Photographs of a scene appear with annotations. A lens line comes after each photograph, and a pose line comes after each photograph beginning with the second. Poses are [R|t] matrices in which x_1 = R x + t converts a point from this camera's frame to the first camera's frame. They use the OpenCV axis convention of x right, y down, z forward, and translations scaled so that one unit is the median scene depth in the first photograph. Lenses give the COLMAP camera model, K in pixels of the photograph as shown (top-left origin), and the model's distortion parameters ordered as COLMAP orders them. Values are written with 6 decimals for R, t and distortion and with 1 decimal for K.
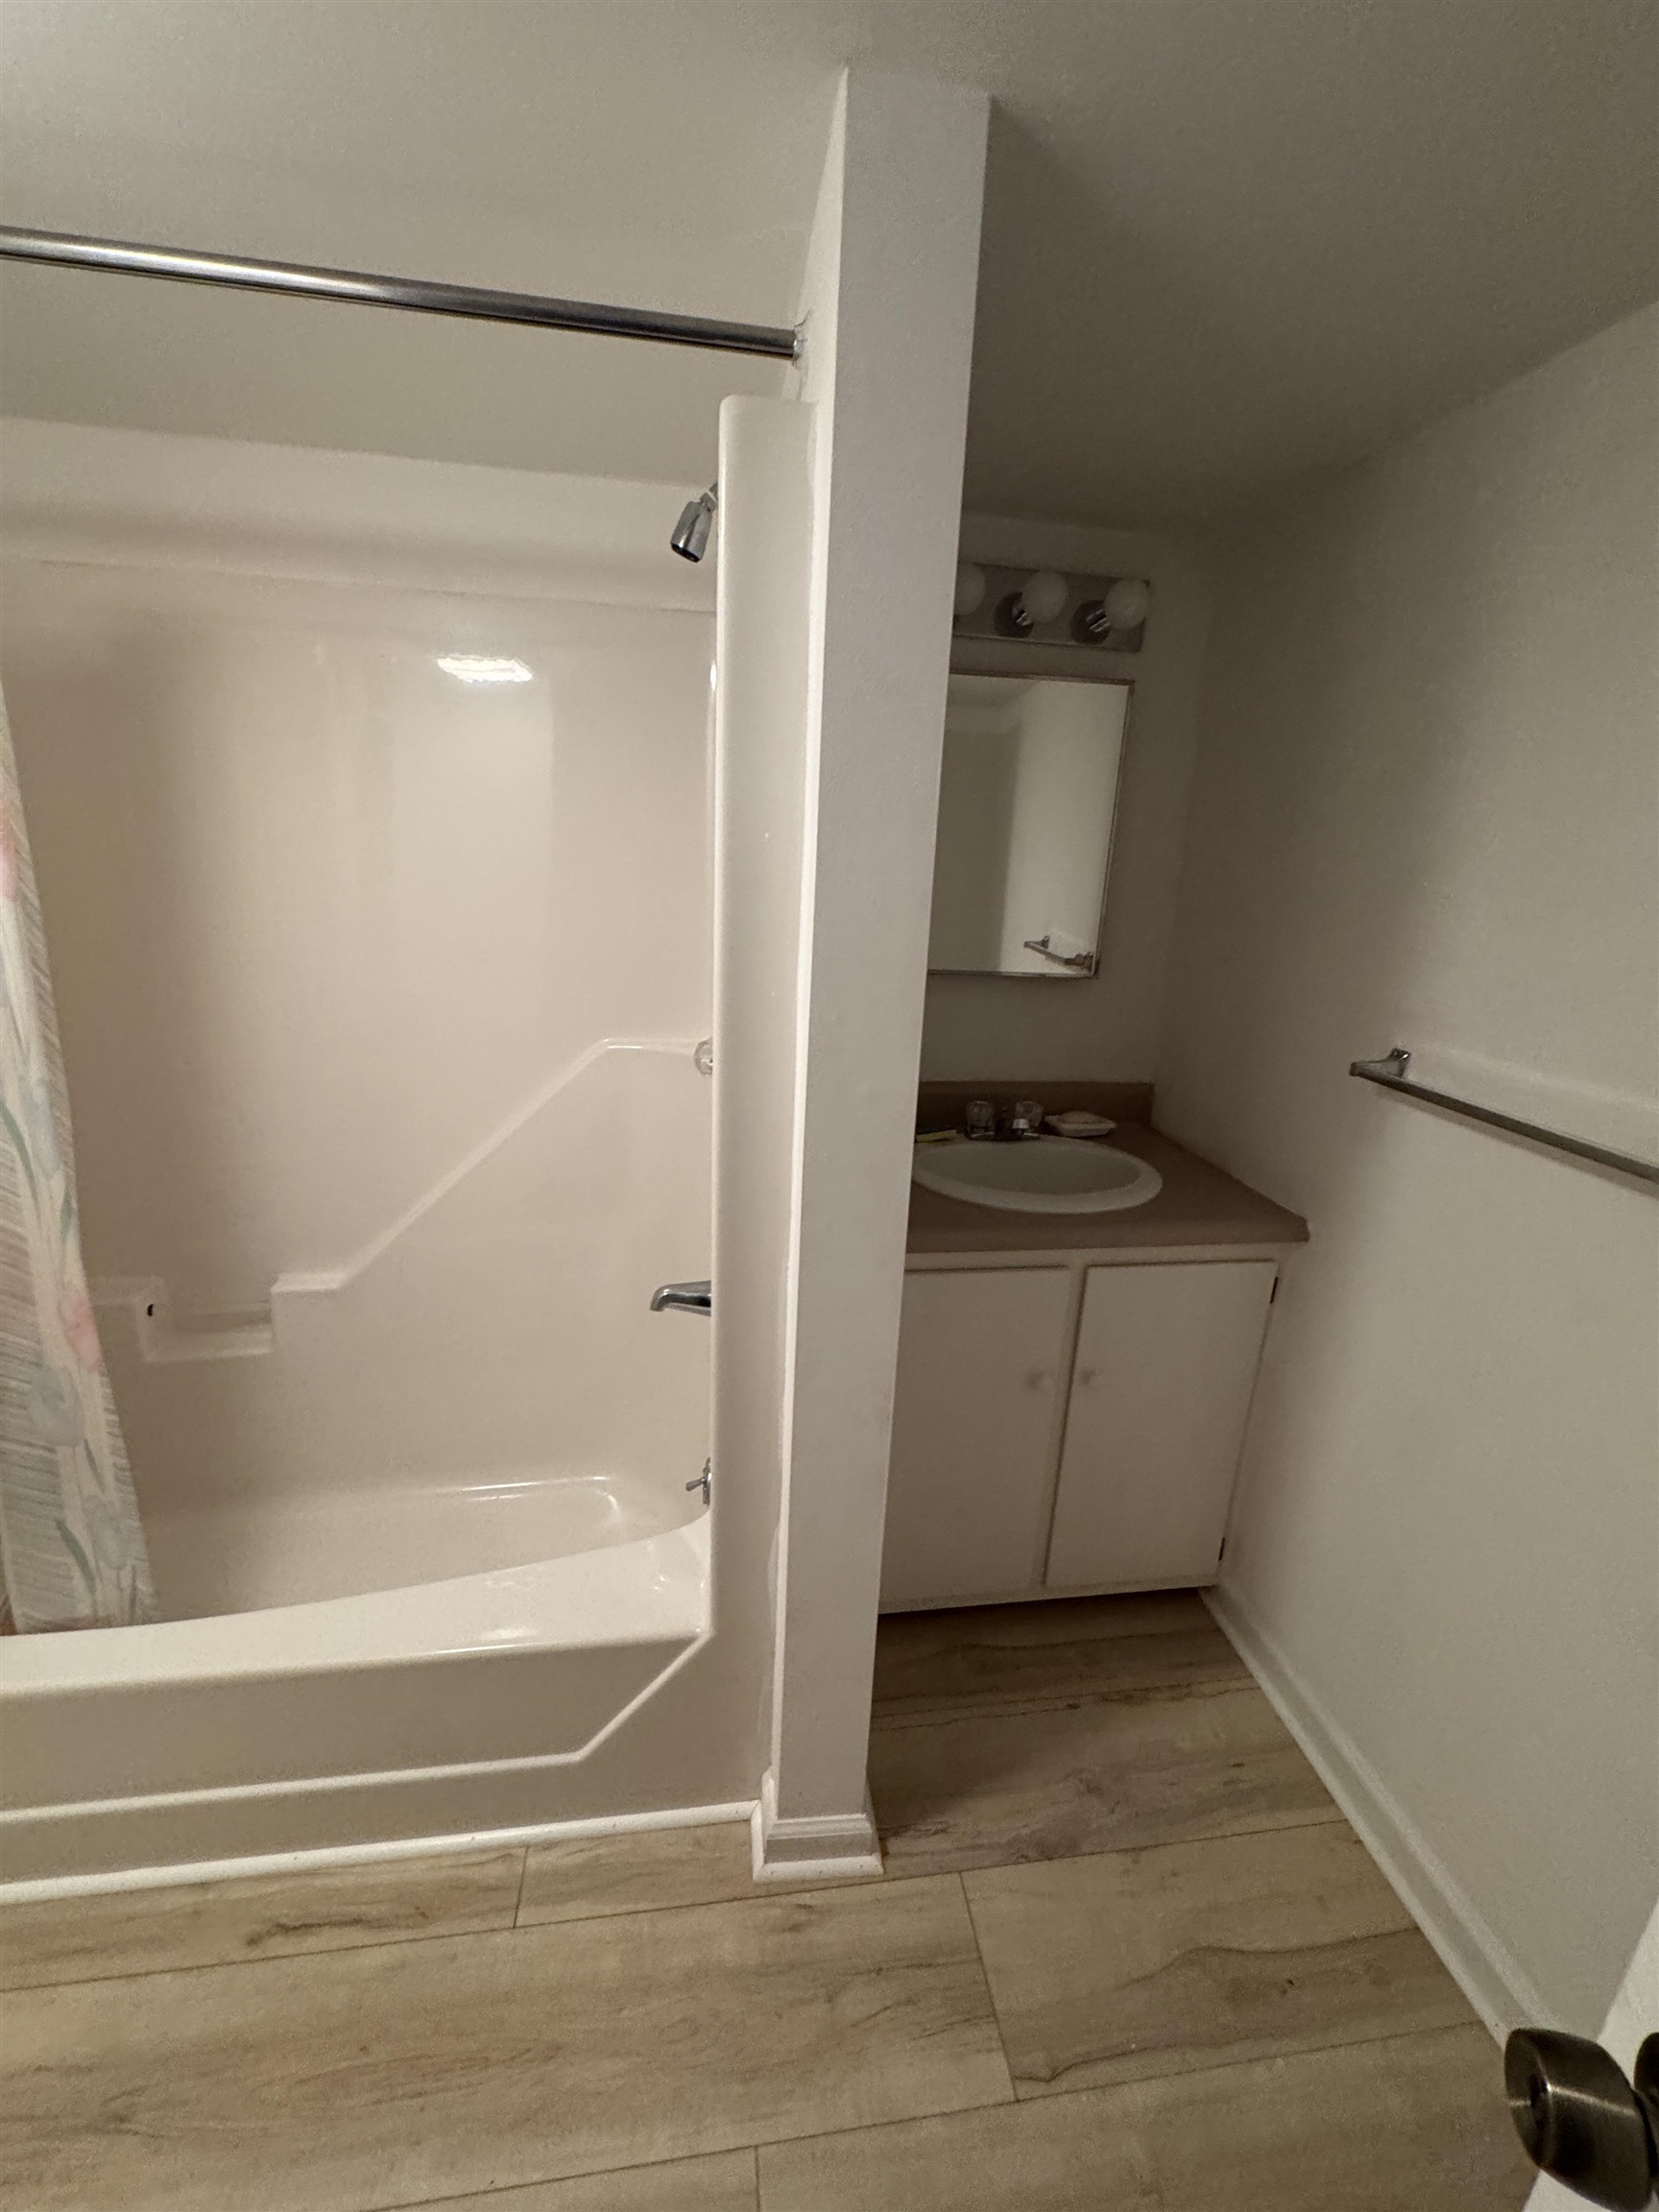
lens RADIAL K [[879.7, 0, 829.5], [0, 879.7, 1106.0], [0, 0, 1]] dist [-0.005924, -0.000180]
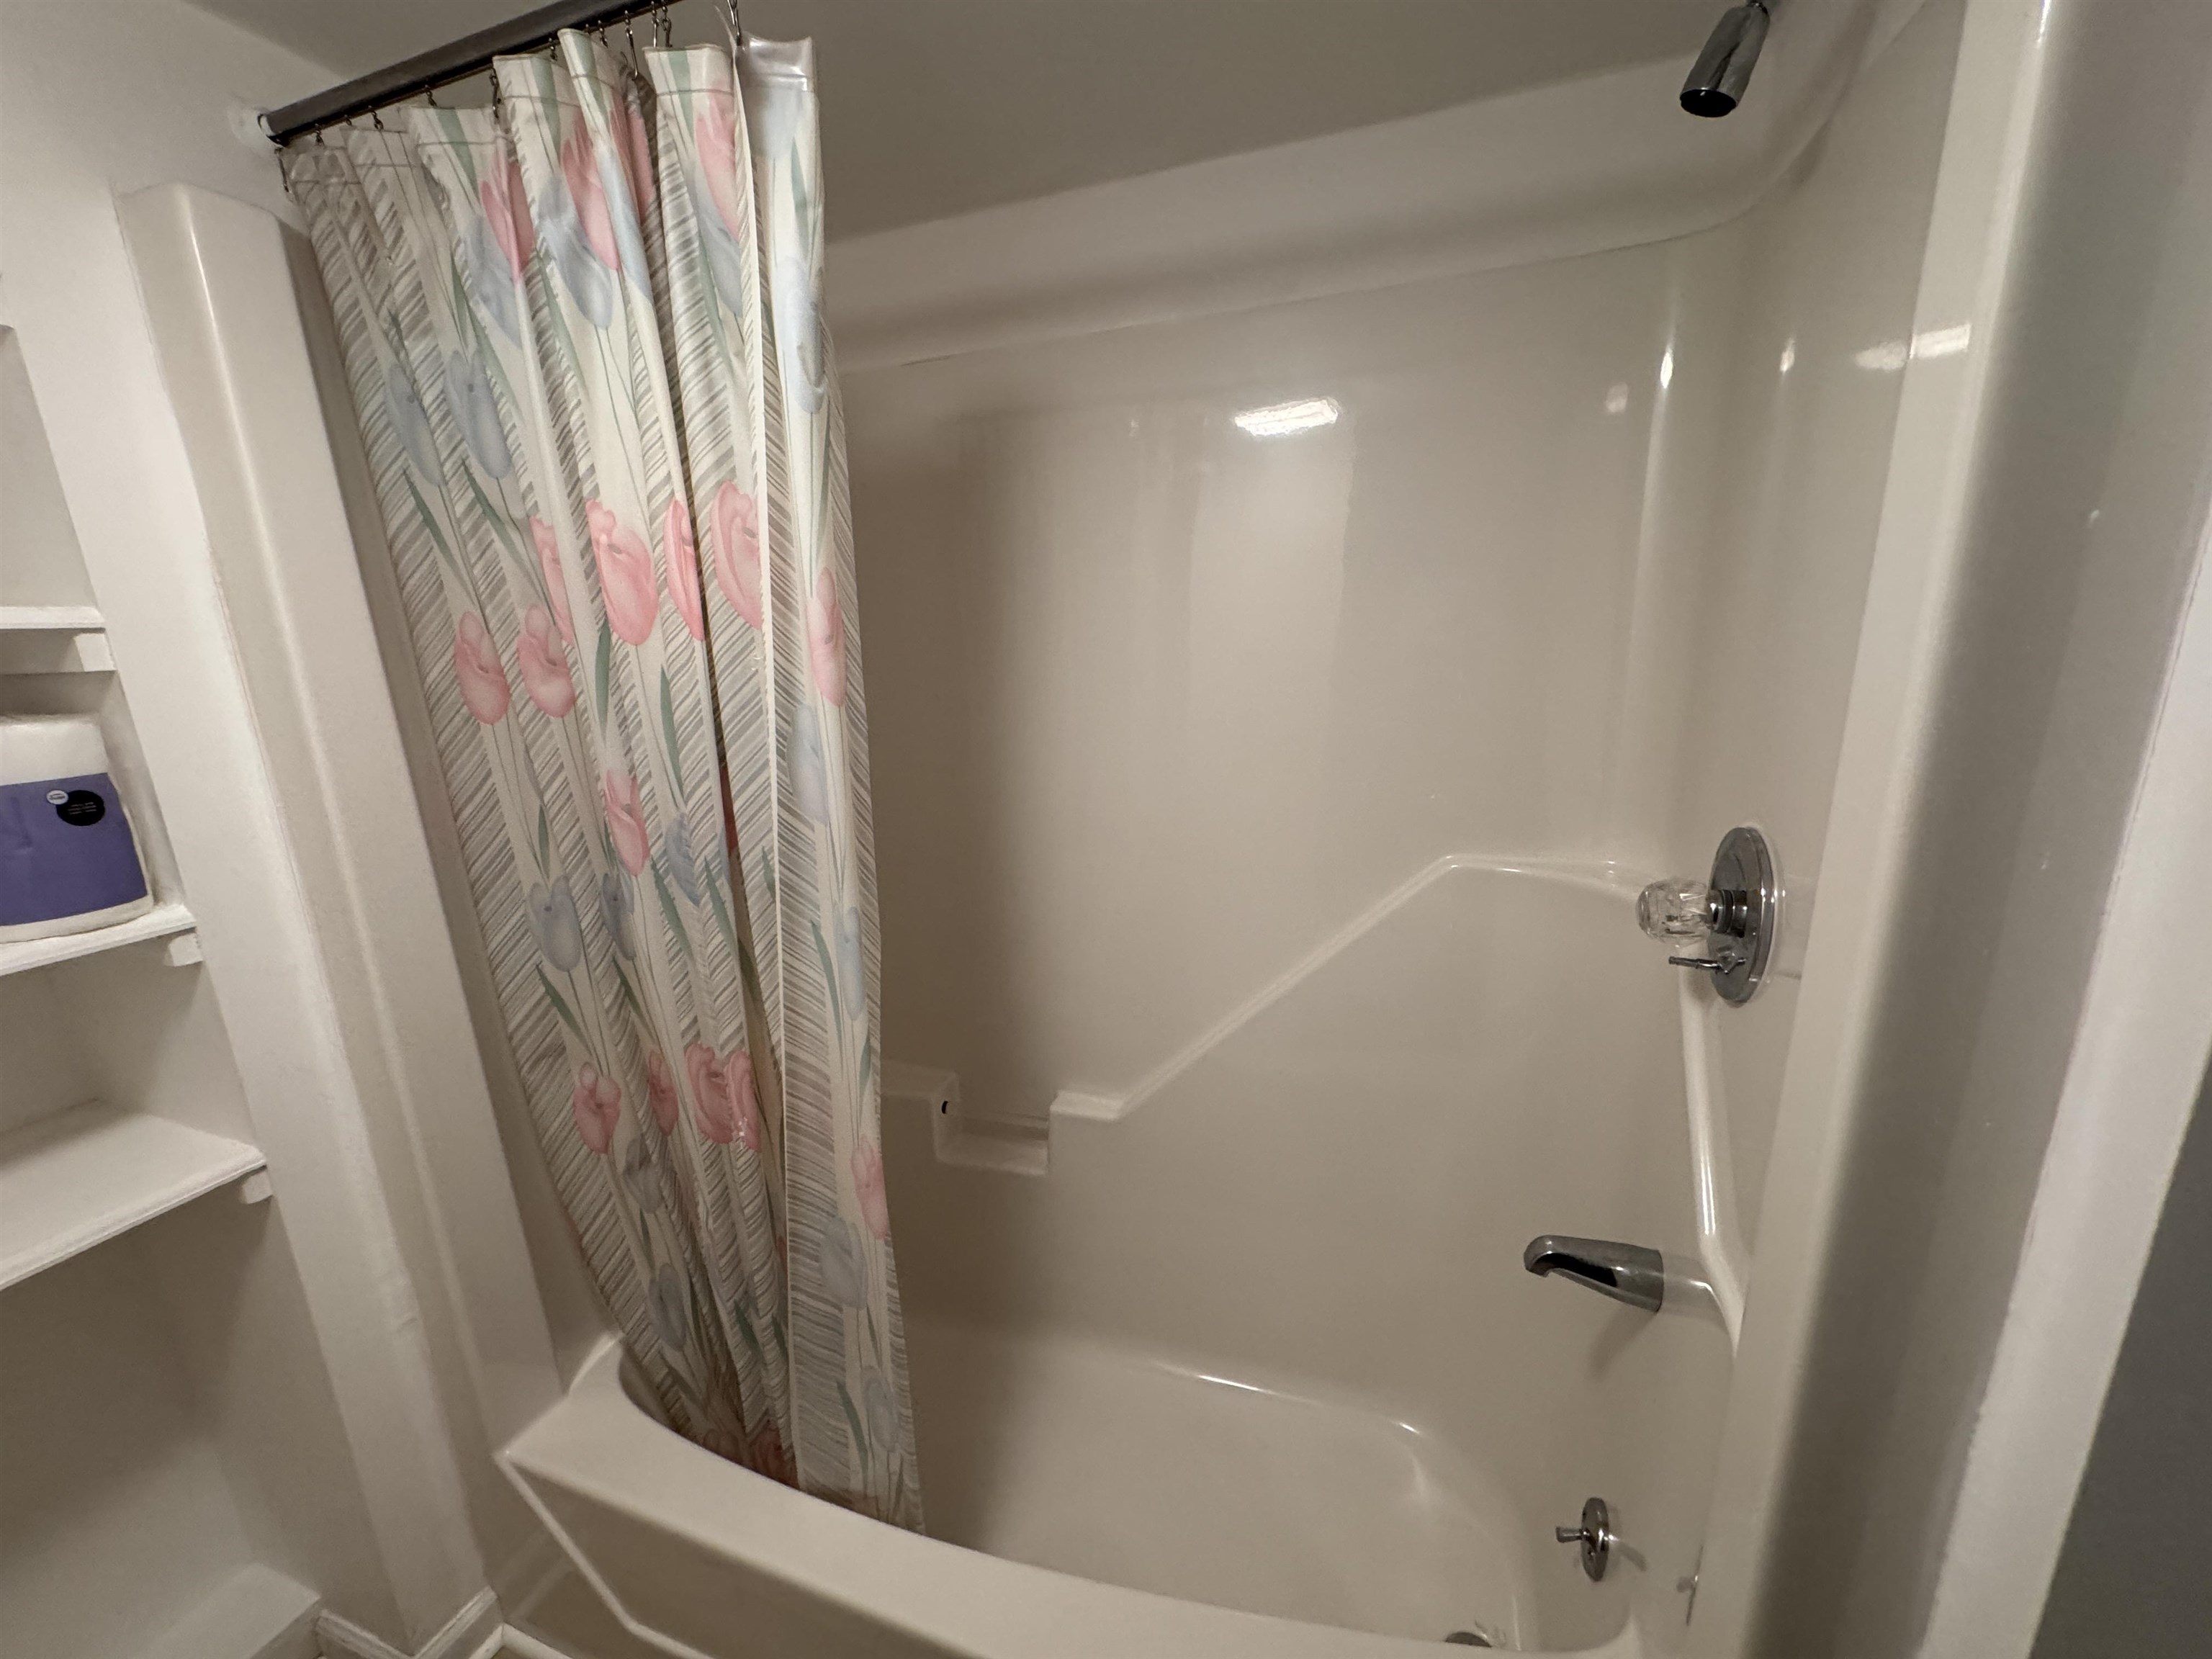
lens RADIAL K [[879.7, 0, 1106.0], [0, 879.7, 829.5], [0, 0, 1]] dist [-0.005924, -0.000180]
pose [[0.874260, 0.043648, -0.483492, -0.220942], [-0.062535, 0.997778, -0.023001, -0.089306], [0.481414, 0.050344, 0.875046, 0.299736]]
